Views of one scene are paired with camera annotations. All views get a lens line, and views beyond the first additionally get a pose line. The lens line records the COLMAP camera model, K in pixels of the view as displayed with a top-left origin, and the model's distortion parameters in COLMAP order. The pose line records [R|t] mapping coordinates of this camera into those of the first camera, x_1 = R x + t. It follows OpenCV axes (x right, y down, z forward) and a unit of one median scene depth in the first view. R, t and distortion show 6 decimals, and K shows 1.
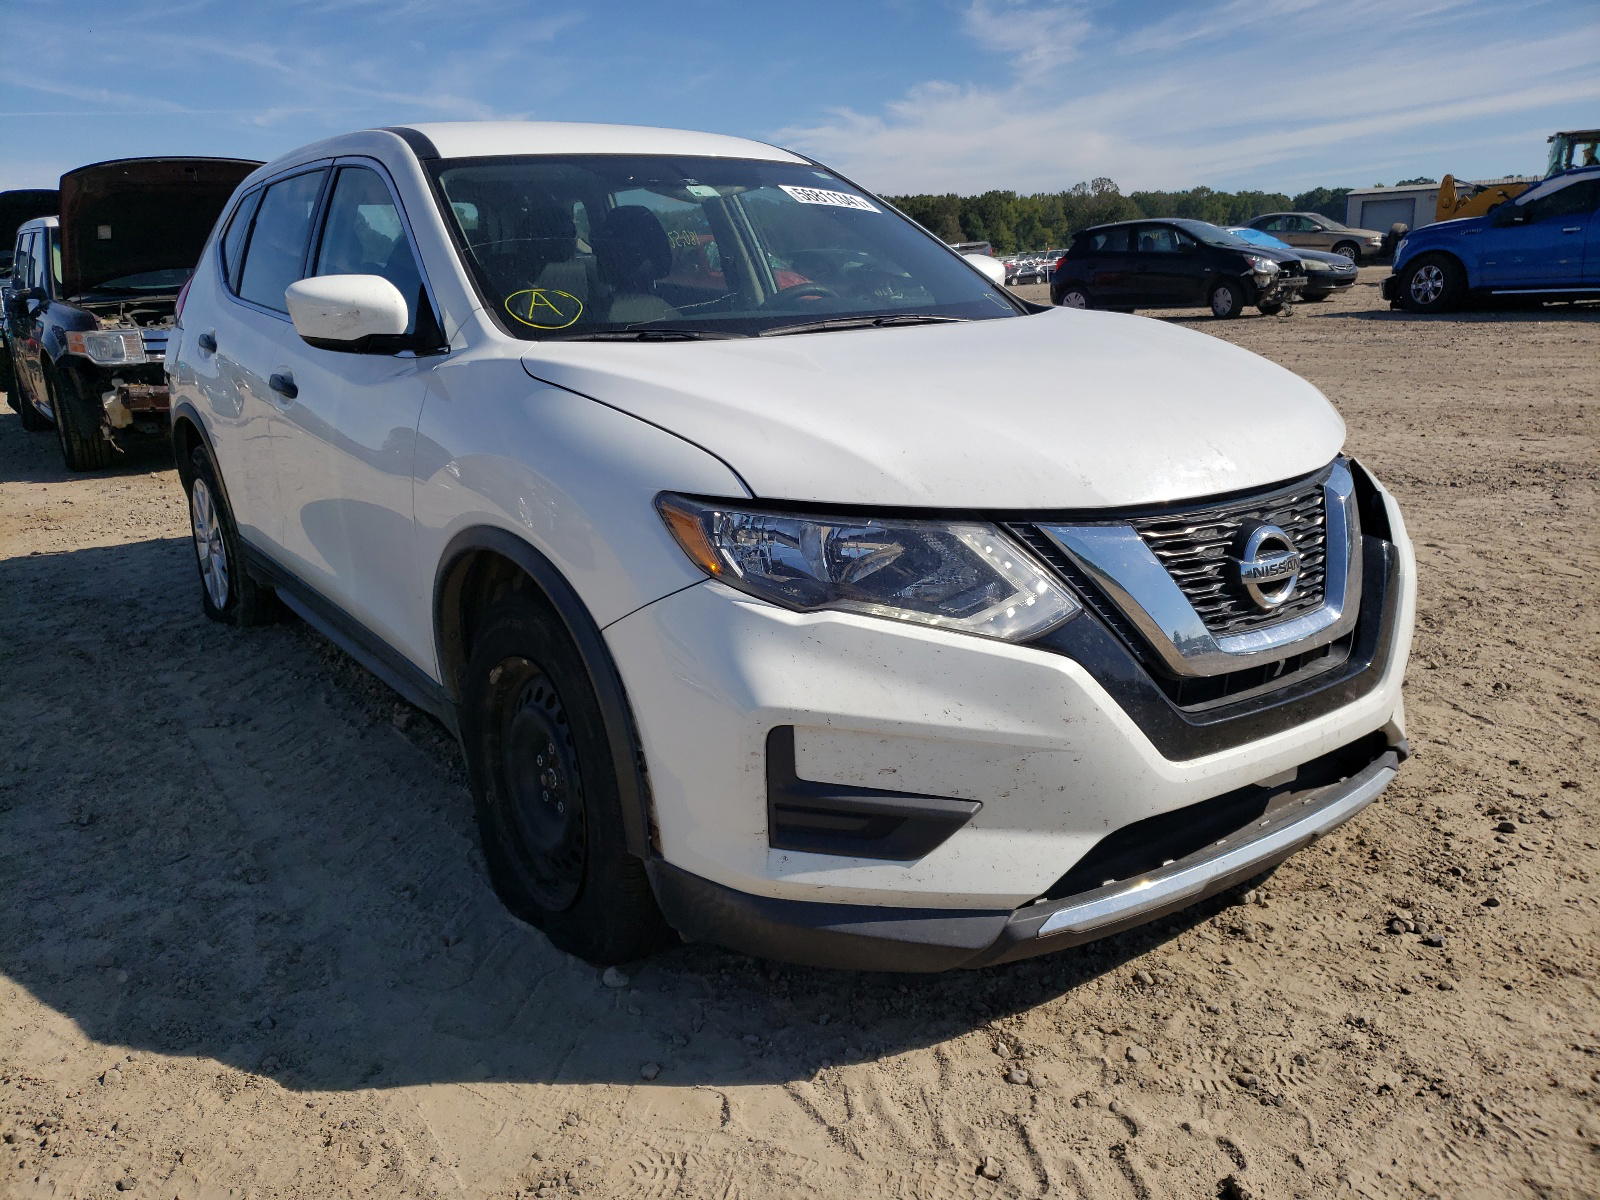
lens RADIAL K [[1214.5, 0, 792.7], [0, 1214.5, 606.0], [0, 0, 1]] dist [-0.007255, 0.001150]
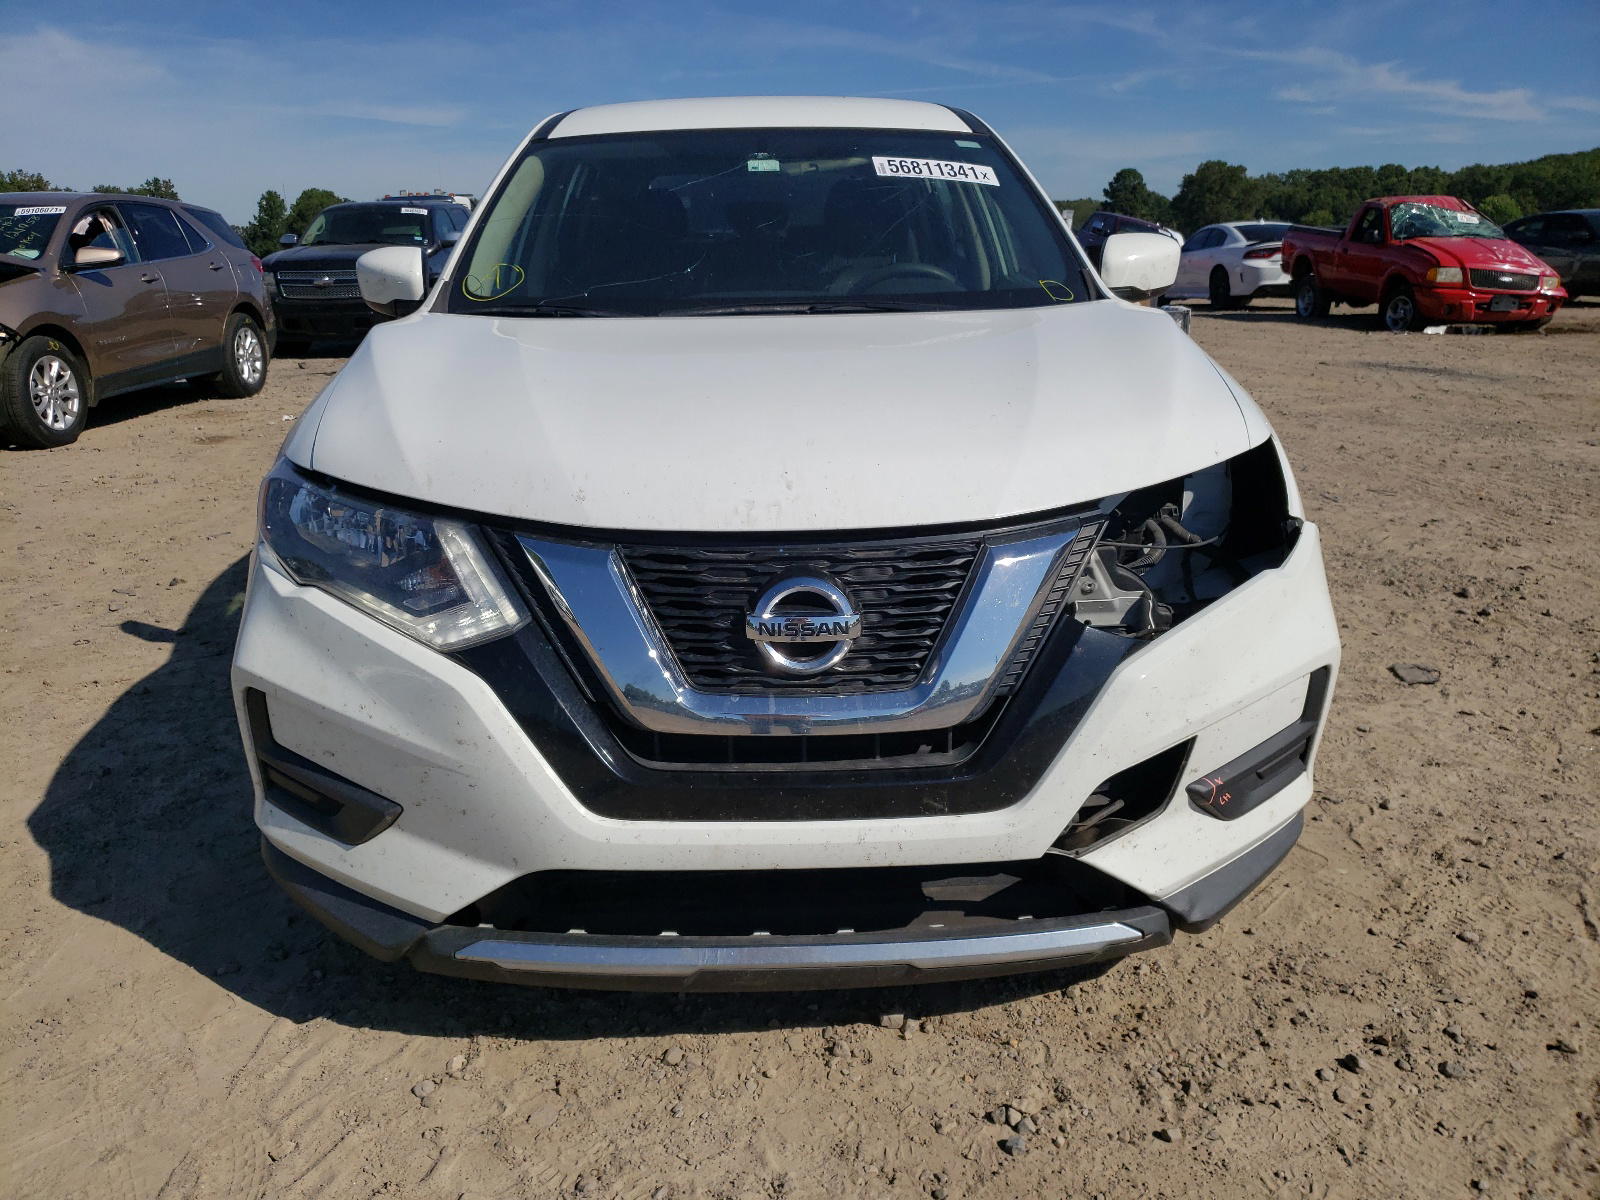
lens RADIAL K [[1214.5, 0, 800.9], [0, 1214.5, 604.4], [0, 0, 1]] dist [-0.007255, 0.001150]
pose [[0.854652, 0.175049, -0.488803, 0.815046], [-0.160884, 0.984400, 0.071231, -0.111134], [0.493646, 0.017763, 0.869481, 0.277754]]
